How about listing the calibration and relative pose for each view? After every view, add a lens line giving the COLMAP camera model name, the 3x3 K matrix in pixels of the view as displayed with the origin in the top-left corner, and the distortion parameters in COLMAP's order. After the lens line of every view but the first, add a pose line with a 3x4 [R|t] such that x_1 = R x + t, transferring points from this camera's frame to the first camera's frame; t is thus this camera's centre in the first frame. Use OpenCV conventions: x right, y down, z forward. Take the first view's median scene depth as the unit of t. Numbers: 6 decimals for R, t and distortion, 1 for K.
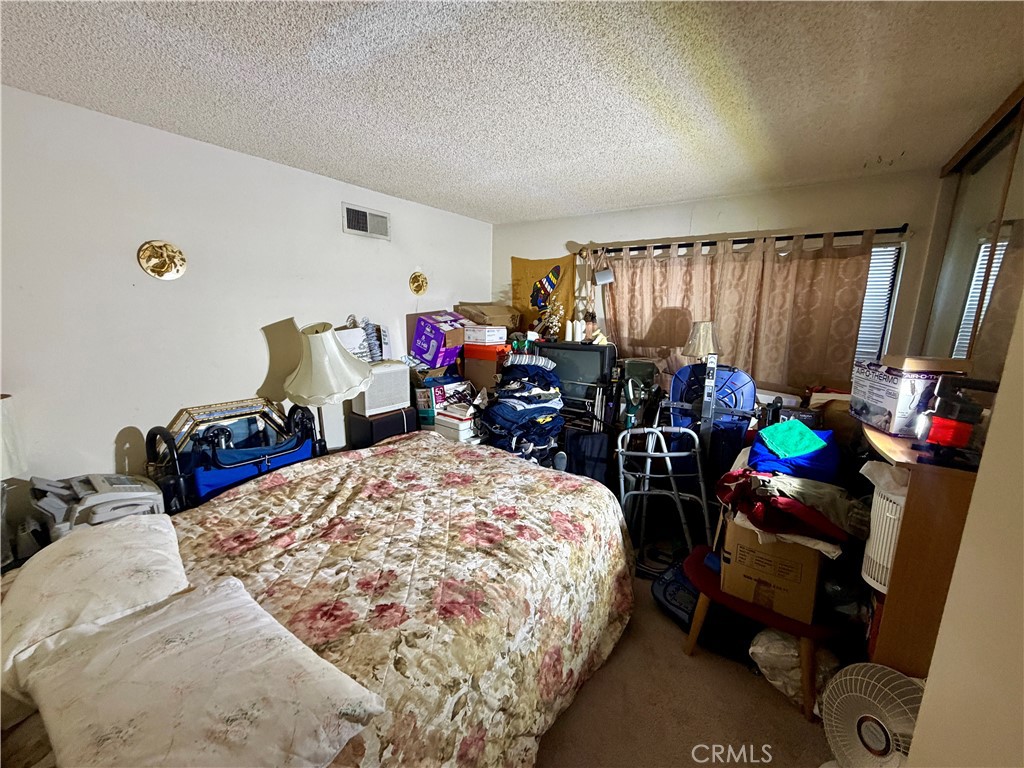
lens RADIAL K [[408.0, 0, 511.2], [0, 408.0, 387.7], [0, 0, 1]] dist [-0.002498, 0.000677]
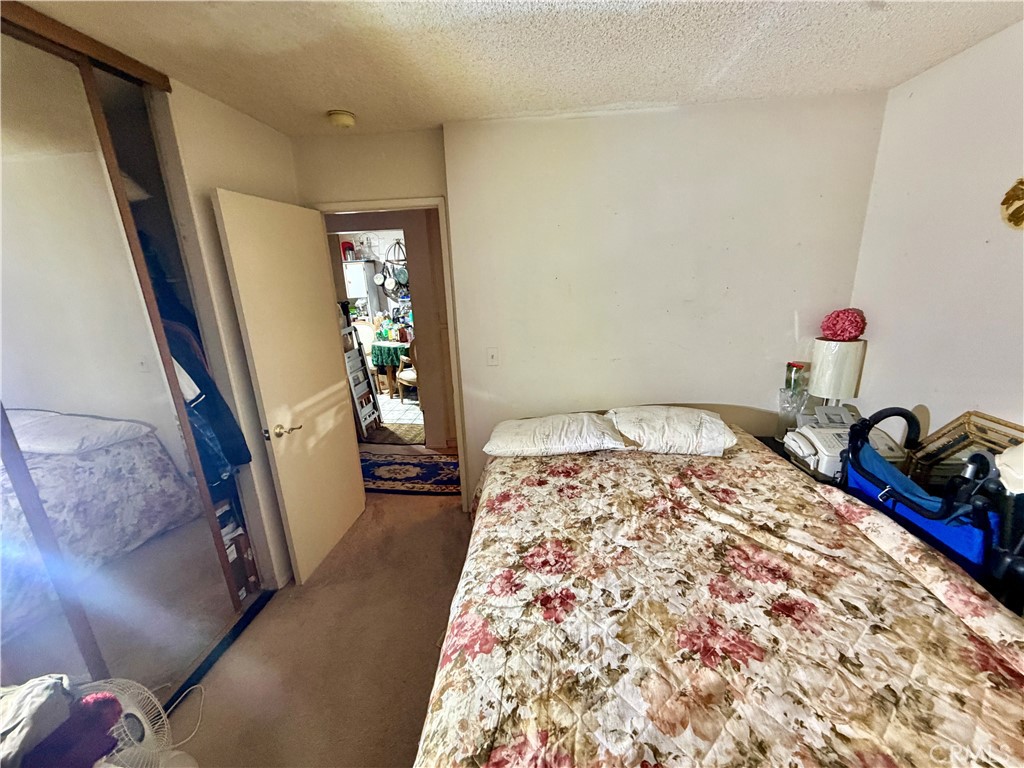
lens RADIAL K [[408.0, 0, 509.2], [0, 408.0, 384.8], [0, 0, 1]] dist [-0.002498, 0.000677]
pose [[-0.866146, 0.155379, -0.475024, 0.243609], [-0.062598, 0.909236, 0.411548, -0.218529], [0.495855, 0.386197, -0.777805, 1.048233]]
